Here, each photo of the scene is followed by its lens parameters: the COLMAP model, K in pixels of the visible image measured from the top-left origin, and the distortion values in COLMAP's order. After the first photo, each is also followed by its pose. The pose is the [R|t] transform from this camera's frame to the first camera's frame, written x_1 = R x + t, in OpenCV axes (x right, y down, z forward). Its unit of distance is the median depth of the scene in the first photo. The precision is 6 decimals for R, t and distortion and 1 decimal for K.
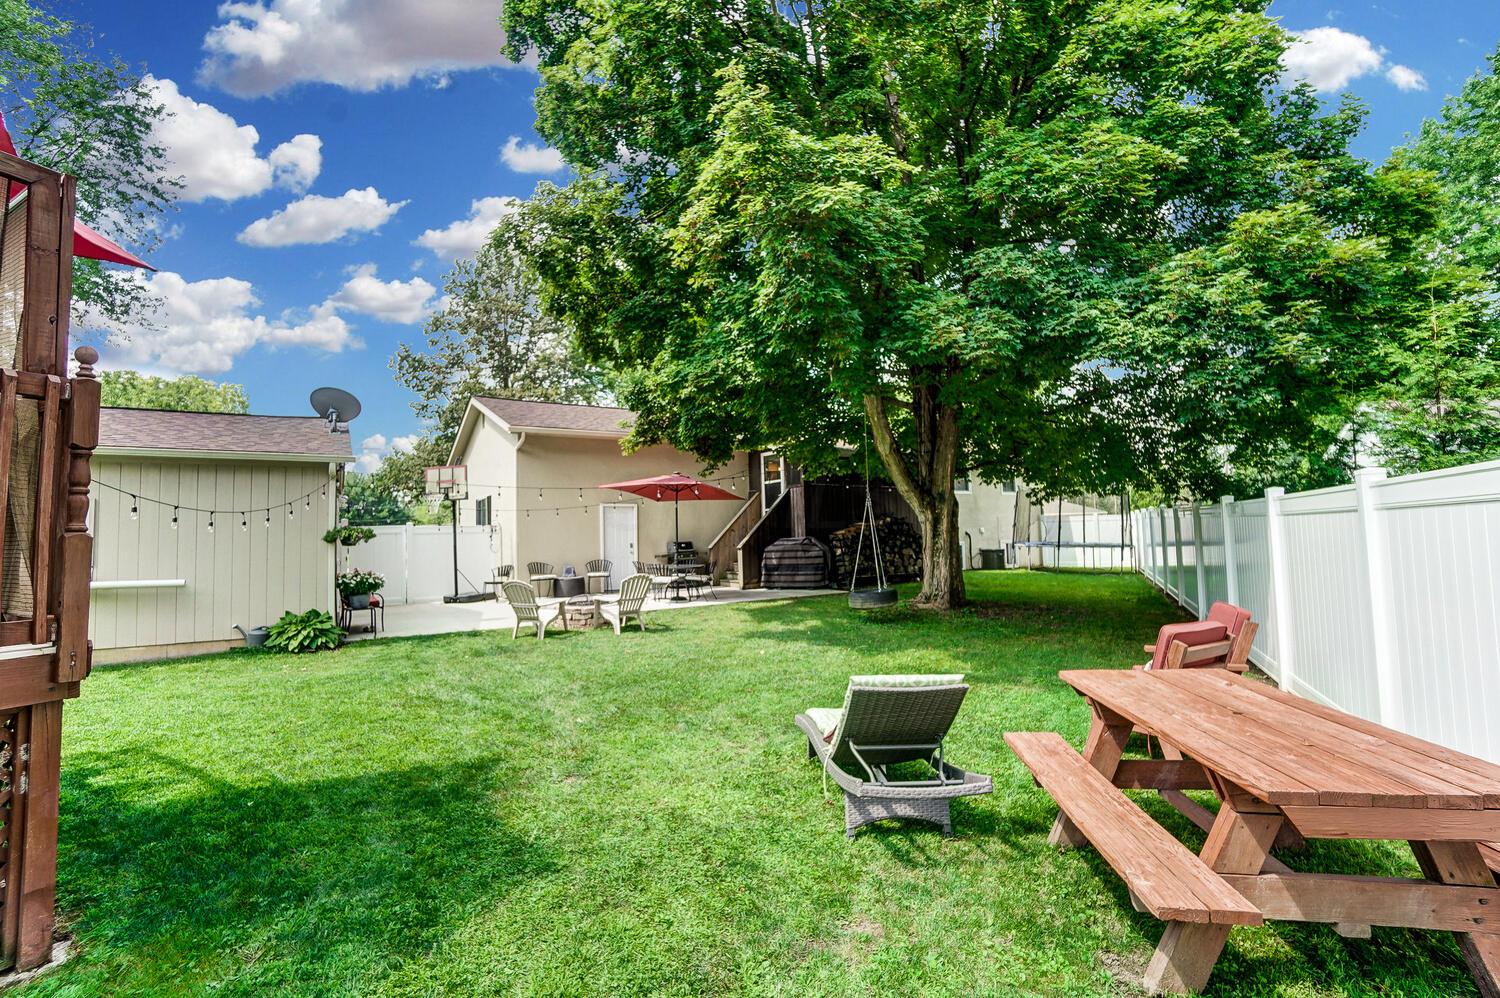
lens RADIAL K [[679.8, 0, 728.3], [0, 679.8, 499.2], [0, 0, 1]] dist [-0.064331, 0.021555]
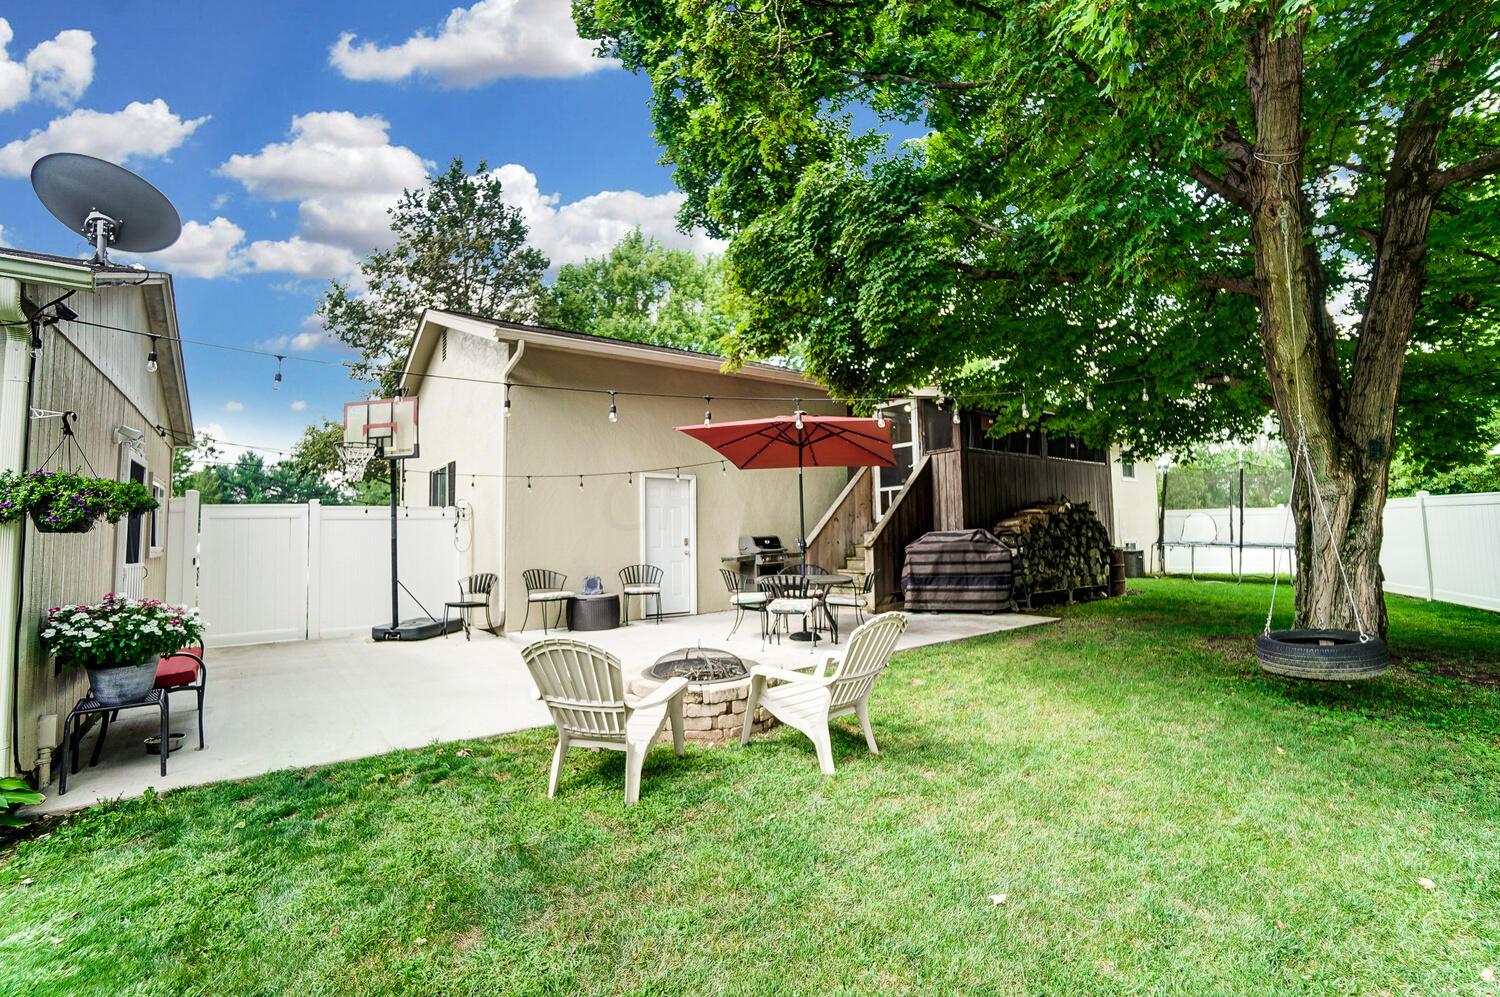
lens RADIAL K [[667.9, 0, 740.5], [0, 667.9, 495.8], [0, 0, 1]] dist [-0.065259, 0.021957]
pose [[0.995726, 0.013239, 0.091398, -0.160908], [-0.012740, 0.999901, -0.006042, 0.030611], [-0.091469, 0.004852, 0.995796, 0.408095]]
